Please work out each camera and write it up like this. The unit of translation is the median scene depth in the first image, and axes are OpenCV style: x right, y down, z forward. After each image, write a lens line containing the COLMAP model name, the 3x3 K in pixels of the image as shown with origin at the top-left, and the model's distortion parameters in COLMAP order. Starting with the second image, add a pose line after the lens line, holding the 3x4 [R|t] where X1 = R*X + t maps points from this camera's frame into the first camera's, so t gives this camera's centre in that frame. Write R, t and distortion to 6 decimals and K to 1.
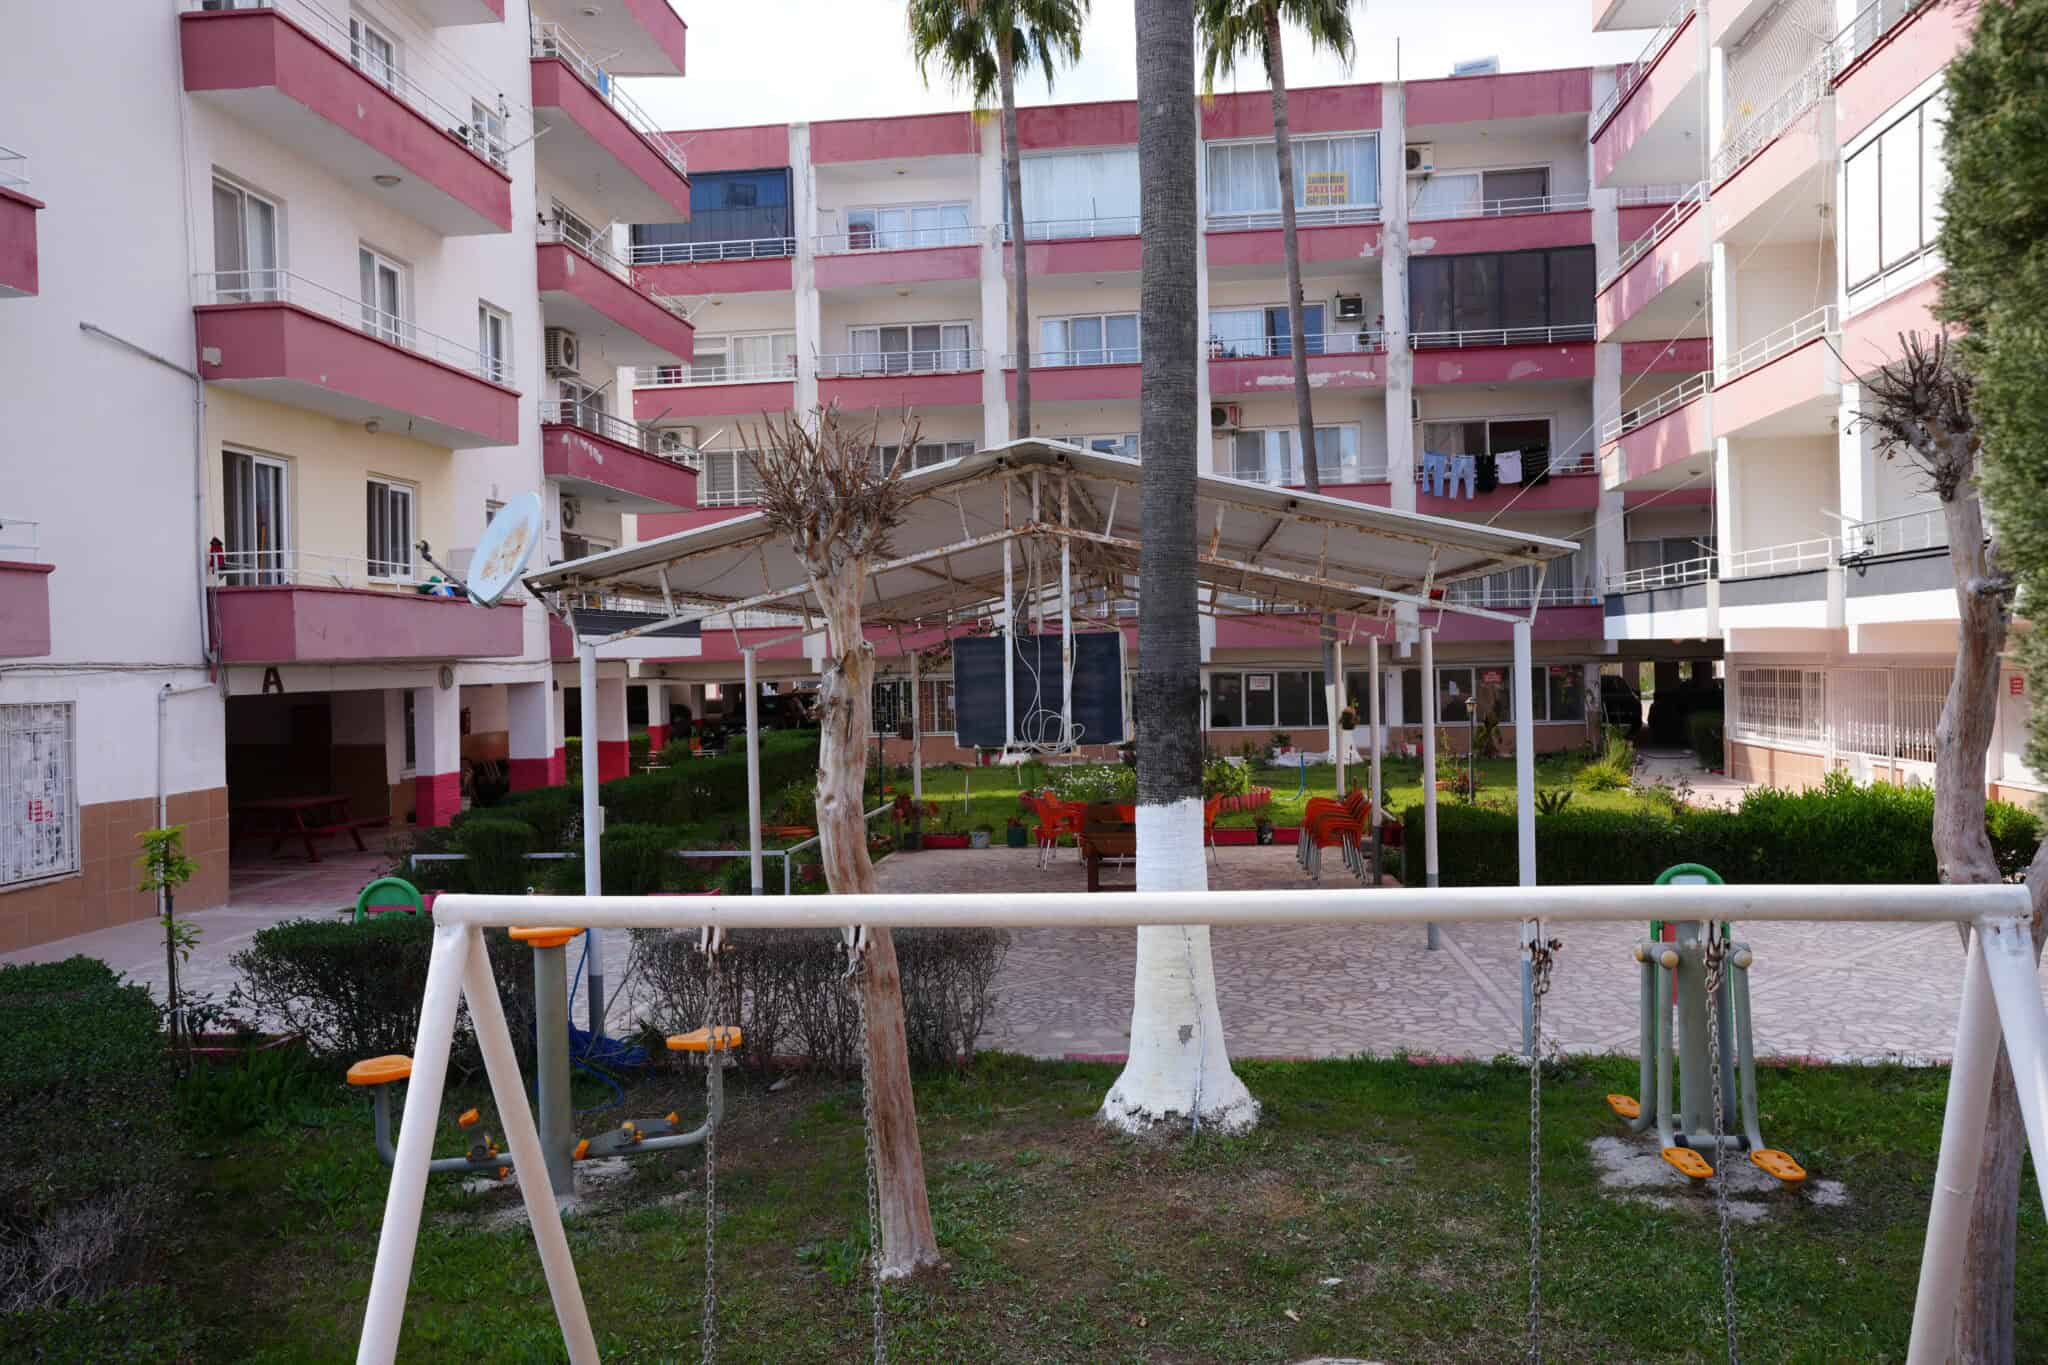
lens RADIAL K [[1568.9, 0, 1012.7], [0, 1568.9, 698.1], [0, 0, 1]] dist [0.001528, 0.074841]
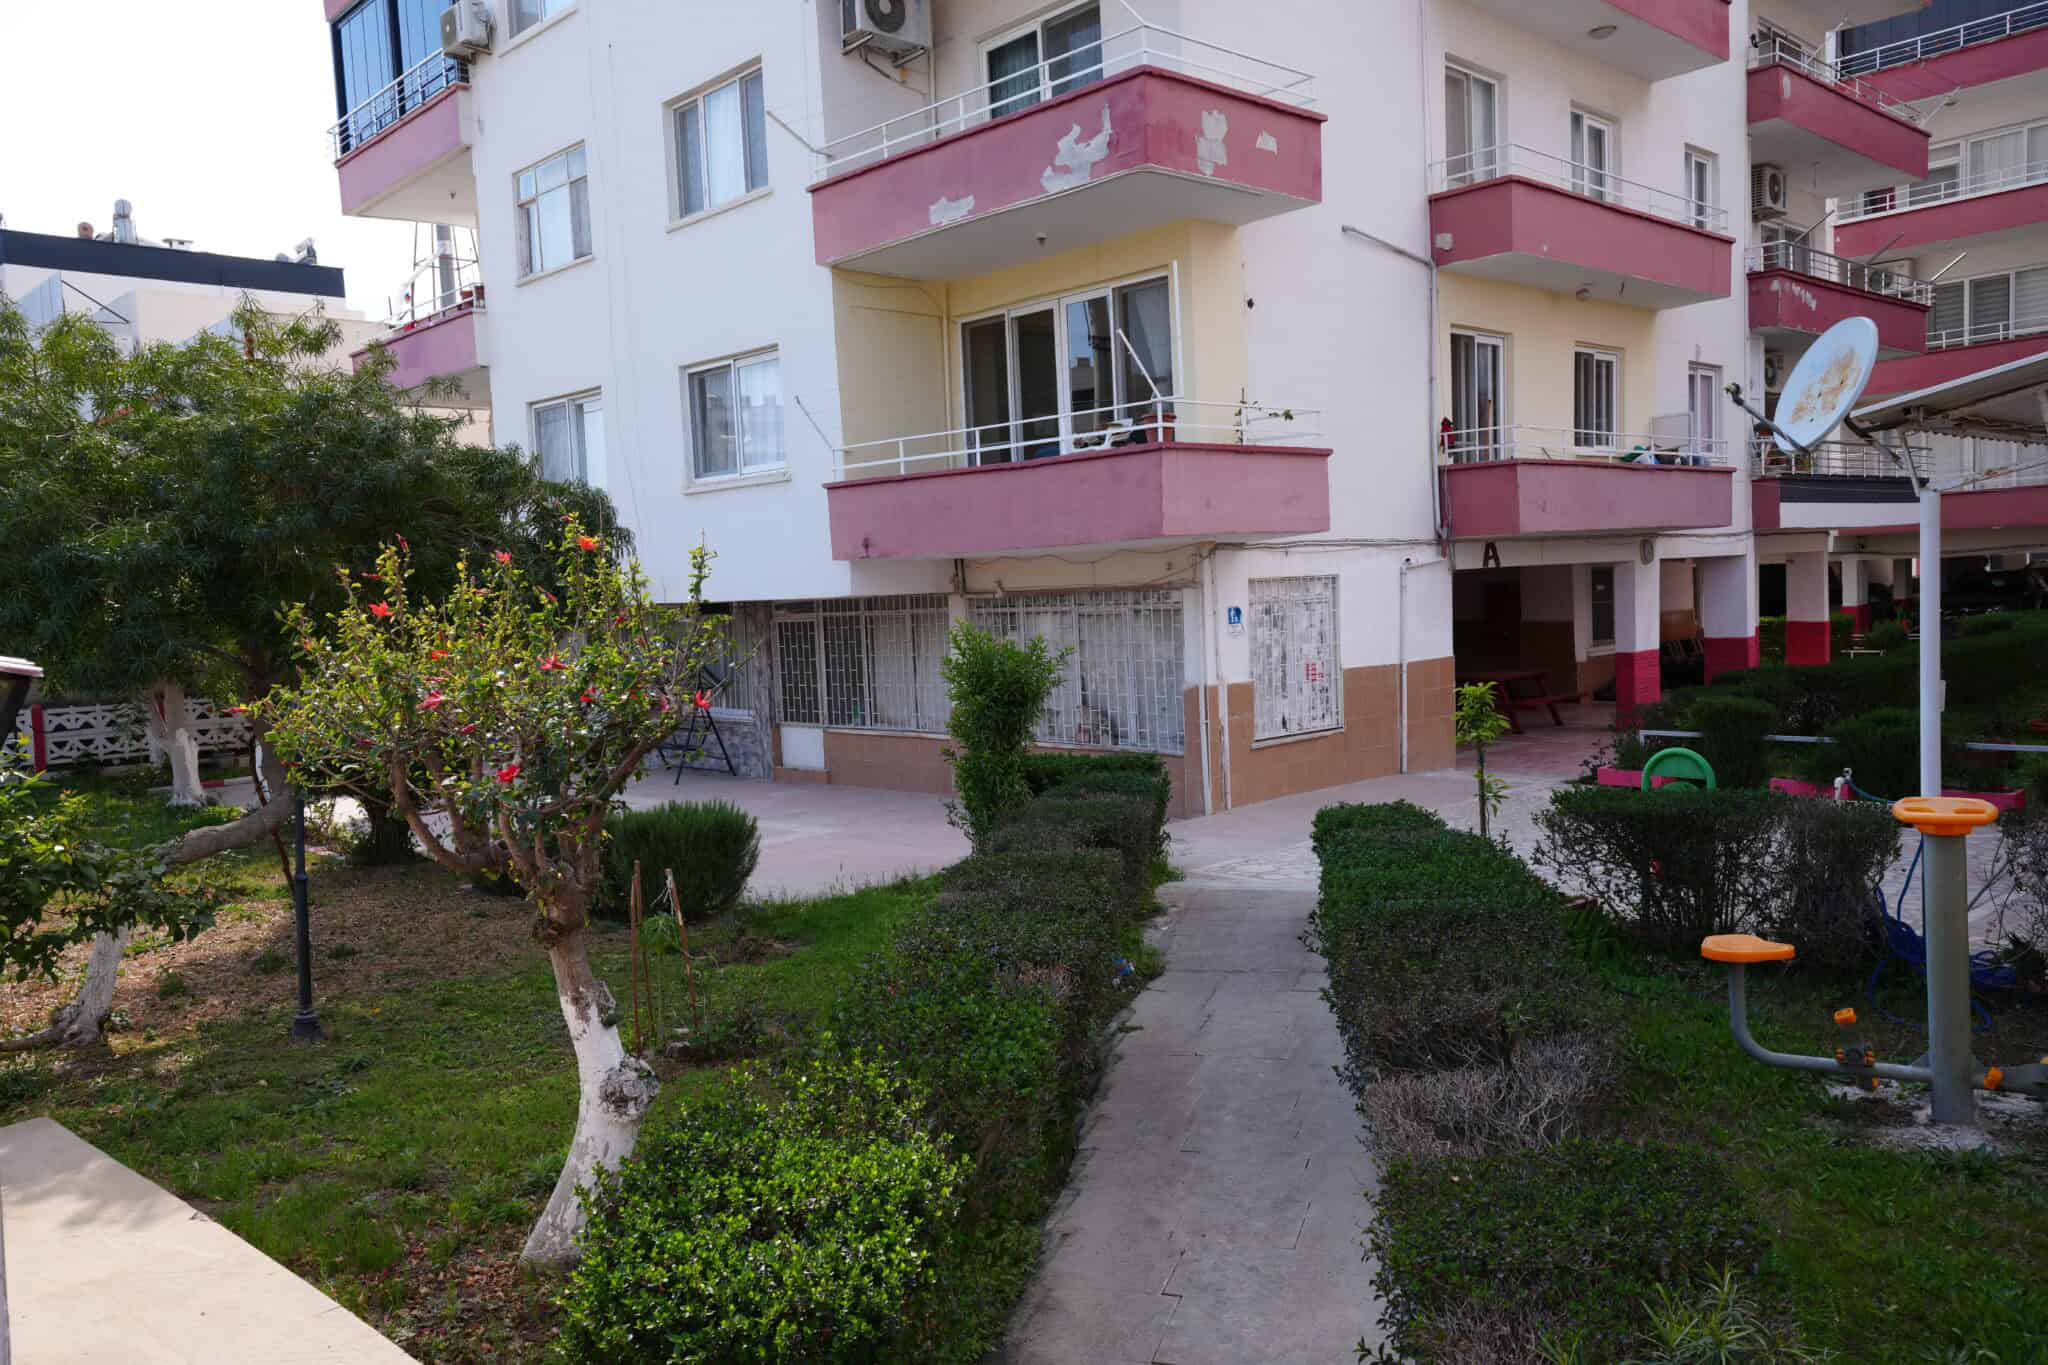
lens RADIAL K [[1568.9, 0, 1012.7], [0, 1568.9, 698.1], [0, 0, 1]] dist [0.001528, 0.074841]
pose [[0.769932, 0.039263, -0.636917, -0.054294], [0.007531, 0.997477, 0.070594, 0.007492], [0.638081, -0.059149, 0.767694, 0.008351]]
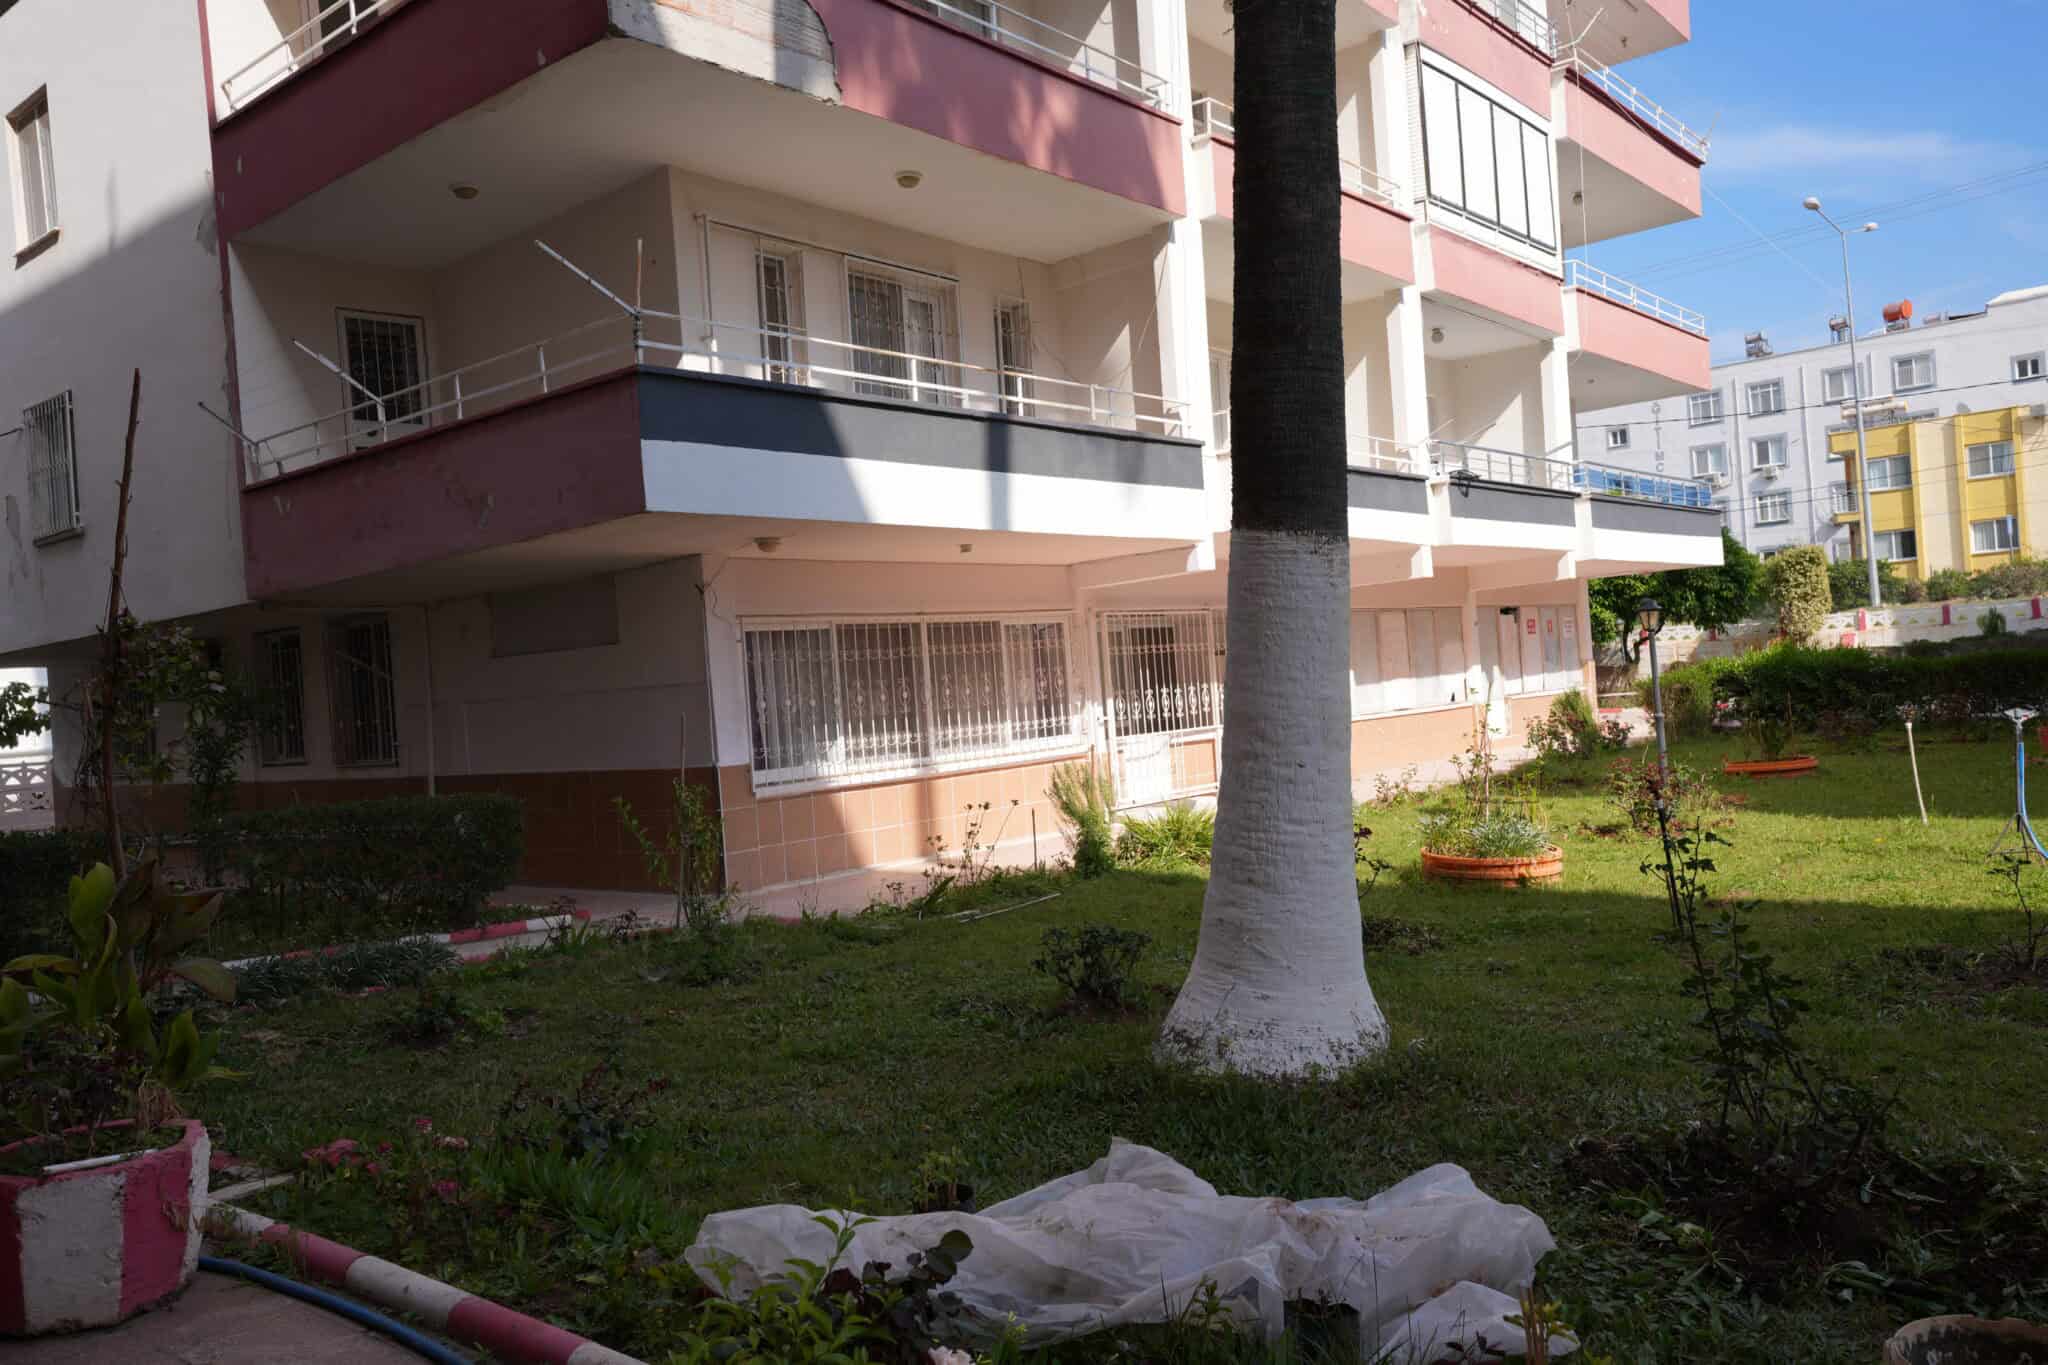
lens RADIAL K [[1565.7, 0, 1020.1], [0, 1565.7, 675.6], [0, 0, 1]] dist [-0.004877, 0.074386]
pose [[-0.829050, 0.089945, 0.551894, 0.278176], [0.106840, 0.994275, -0.001549, 0.002916], [-0.548873, 0.057680, -0.833913, 2.158862]]
